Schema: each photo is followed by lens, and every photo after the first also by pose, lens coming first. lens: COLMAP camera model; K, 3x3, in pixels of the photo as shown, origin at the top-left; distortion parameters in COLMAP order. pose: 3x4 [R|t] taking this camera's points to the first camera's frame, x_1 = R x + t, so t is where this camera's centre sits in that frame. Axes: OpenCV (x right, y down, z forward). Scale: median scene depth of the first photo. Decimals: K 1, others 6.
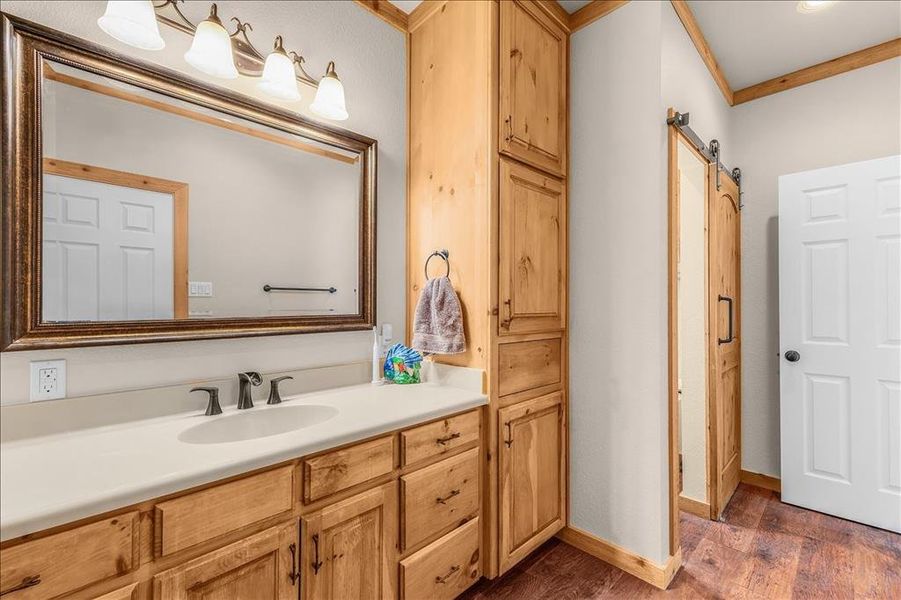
lens RADIAL K [[387.2, 0, 450.6], [0, 387.2, 301.9], [0, 0, 1]] dist [0.009194, -0.000164]
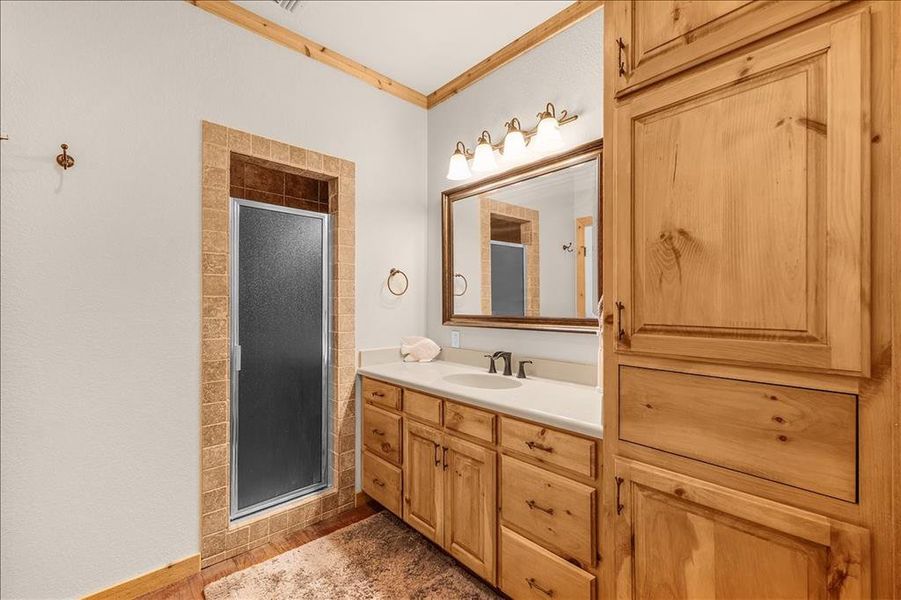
lens RADIAL K [[387.2, 0, 456.4], [0, 387.2, 301.7], [0, 0, 1]] dist [0.009194, -0.000164]
pose [[-0.032423, -0.008552, -0.999438, 0.952166], [0.002962, 0.999958, -0.008652, -0.002060], [0.999470, -0.003240, -0.032396, 0.809375]]
